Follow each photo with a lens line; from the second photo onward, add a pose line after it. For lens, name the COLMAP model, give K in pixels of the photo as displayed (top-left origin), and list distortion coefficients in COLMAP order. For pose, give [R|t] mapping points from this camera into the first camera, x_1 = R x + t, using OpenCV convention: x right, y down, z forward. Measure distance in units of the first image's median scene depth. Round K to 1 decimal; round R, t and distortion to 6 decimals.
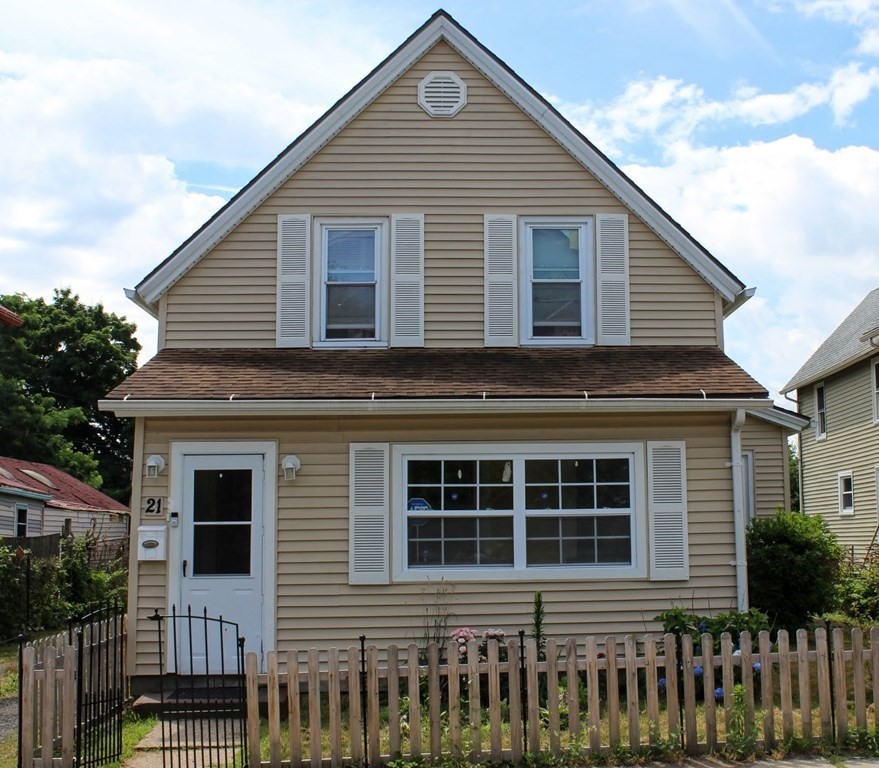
lens RADIAL K [[1189.4, 0, 440.5], [0, 1189.4, 386.2], [0, 0, 1]] dist [-0.112453, 0.000000]
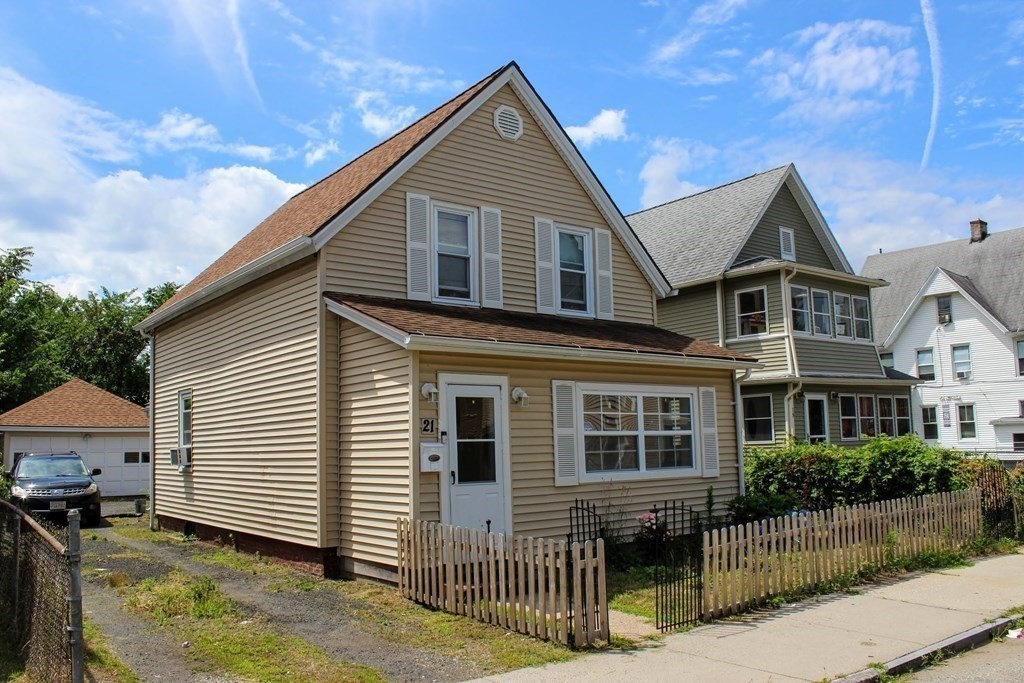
lens RADIAL K [[867.1, 0, 511.5], [0, 867.1, 344.1], [0, 0, 1]] dist [-0.118659, -0.005683]
pose [[0.811570, 0.065656, 0.580555, -0.672468], [-0.061952, 0.997734, -0.026230, 0.036229], [-0.580962, -0.014679, 0.813798, 0.240314]]
